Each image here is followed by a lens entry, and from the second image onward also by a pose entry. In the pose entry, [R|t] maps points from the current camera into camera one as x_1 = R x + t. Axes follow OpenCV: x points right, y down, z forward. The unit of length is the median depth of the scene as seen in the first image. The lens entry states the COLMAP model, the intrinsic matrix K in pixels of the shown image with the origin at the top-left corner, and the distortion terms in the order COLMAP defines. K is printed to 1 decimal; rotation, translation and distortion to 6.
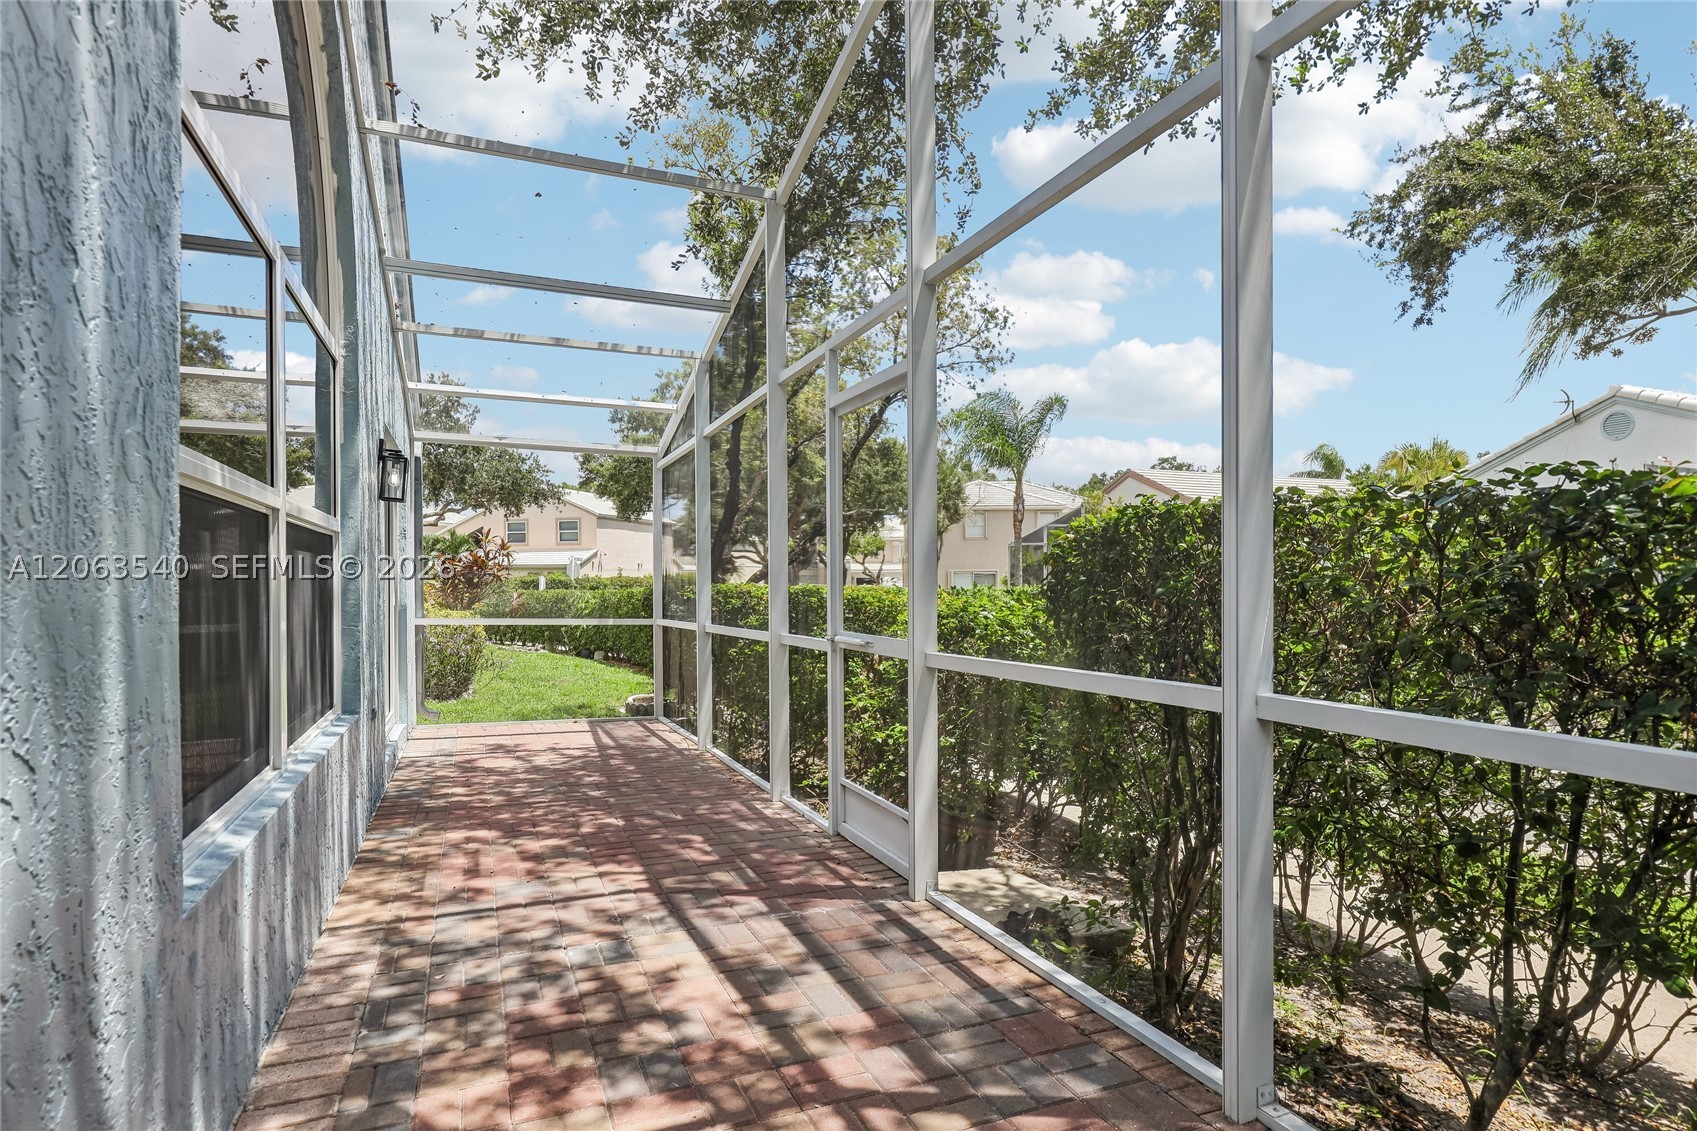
lens RADIAL K [[919.2, 0, 858.3], [0, 919.2, 573.1], [0, 0, 1]] dist [-0.002061, -0.000687]
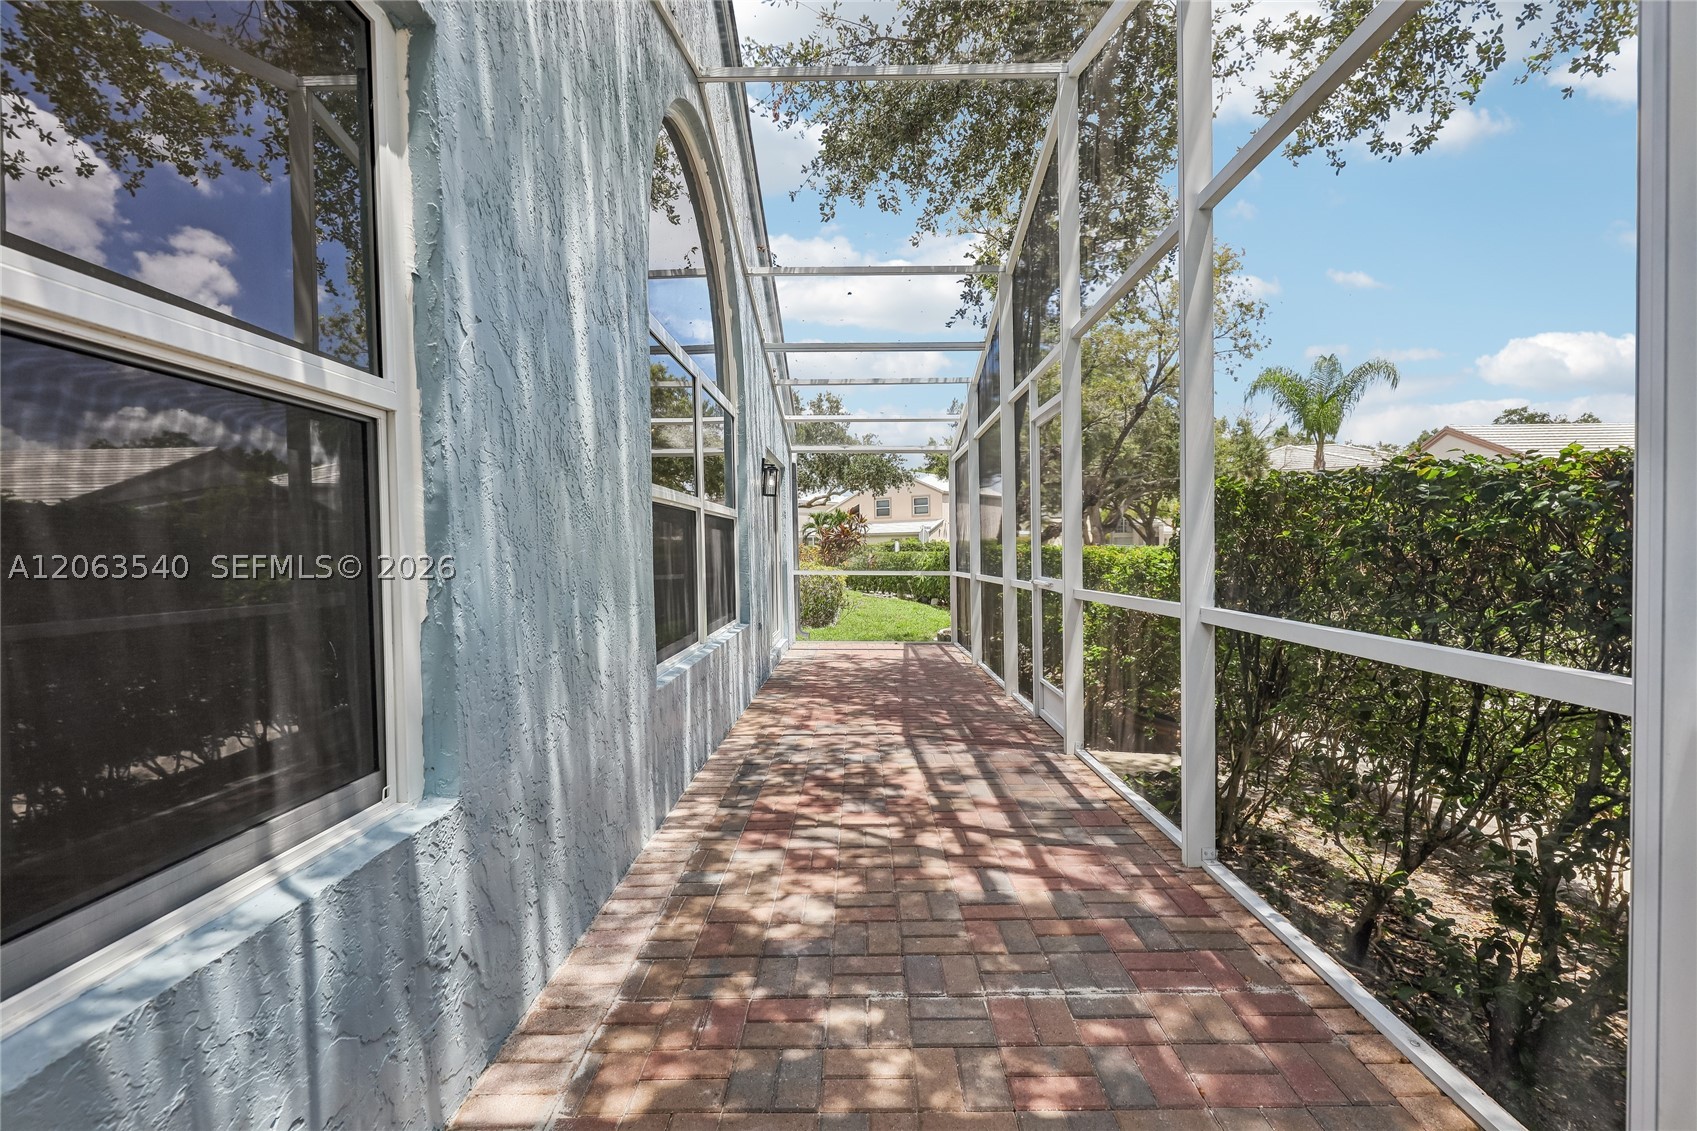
lens RADIAL K [[776.1, 0, 861.1], [0, 776.1, 572.1], [0, 0, 1]] dist [-0.002181, -0.000153]
pose [[0.922855, 0.002137, -0.385141, 0.180824], [0.015179, 0.999006, 0.041915, -0.000297], [0.384848, -0.044528, 0.921905, -0.218867]]
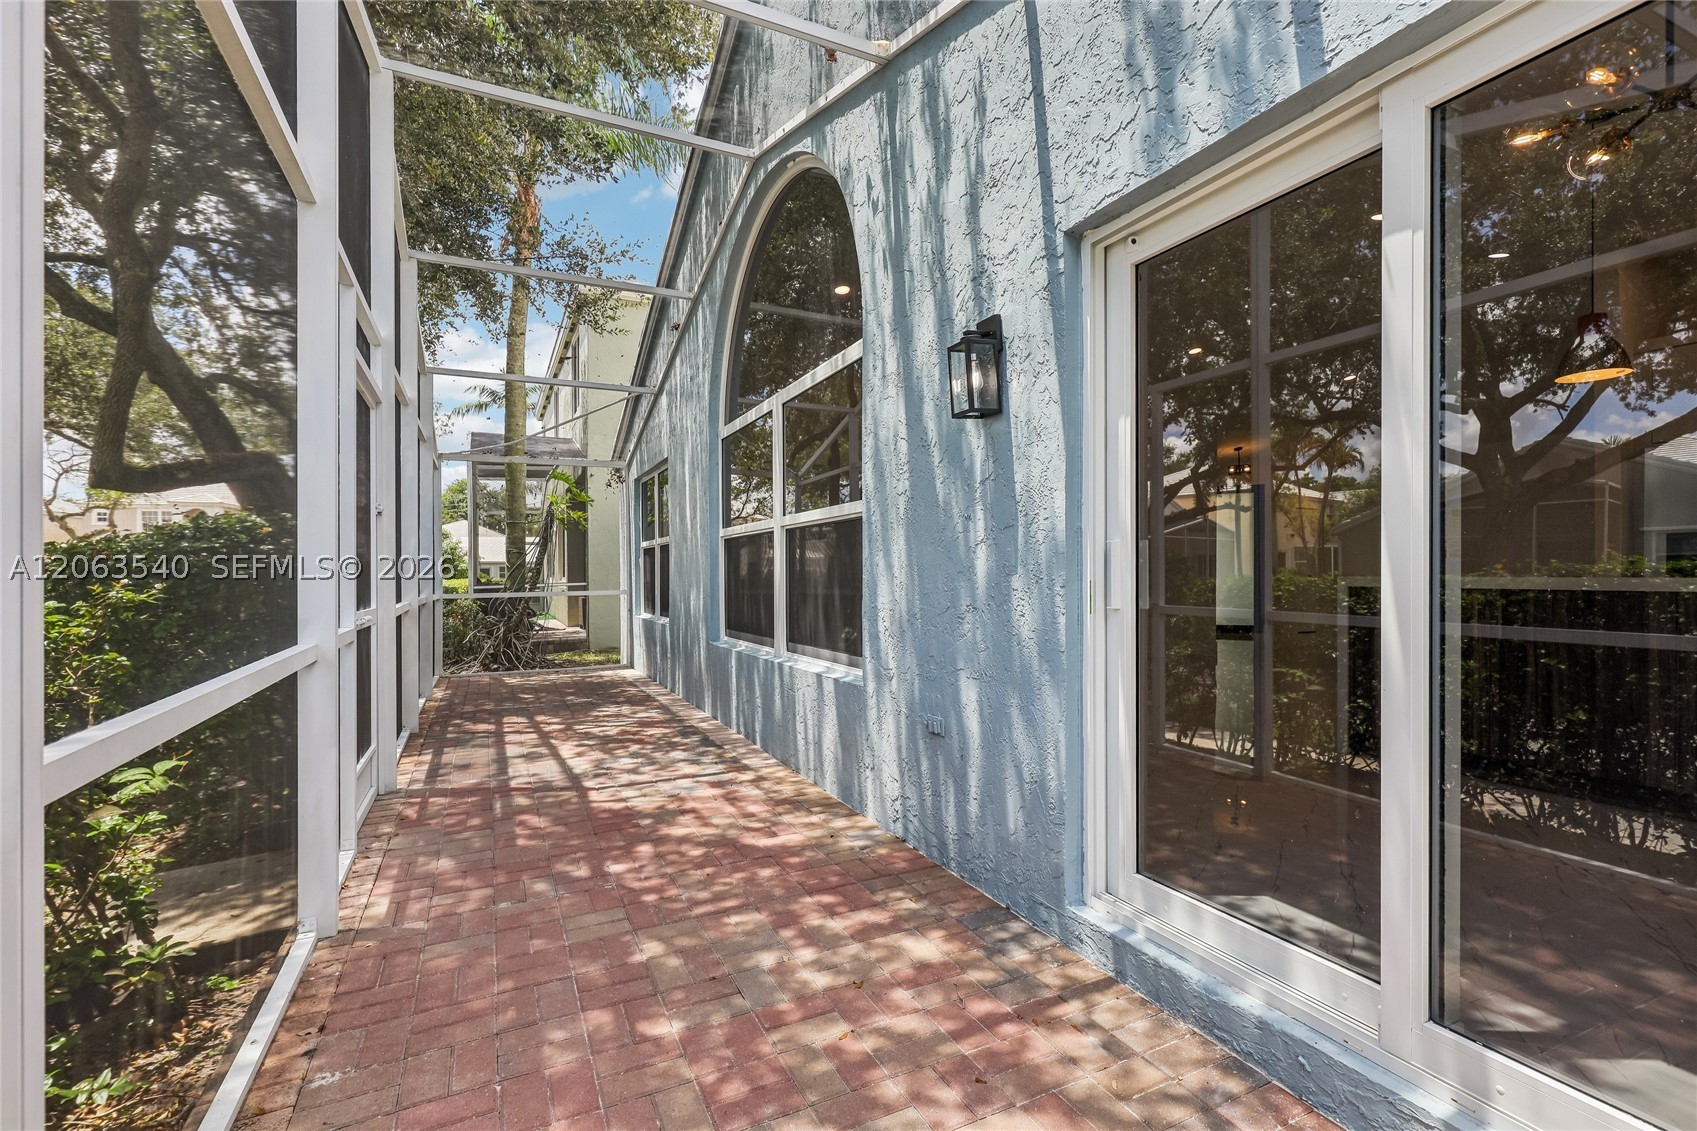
lens RADIAL K [[776.1, 0, 861.1], [0, 776.1, 572.1], [0, 0, 1]] dist [-0.002181, -0.000153]
pose [[-0.998944, 0.005451, -0.045617, -0.442986], [0.005813, 0.999953, -0.007795, 0.028361], [0.045572, -0.008052, -0.998929, 1.650413]]
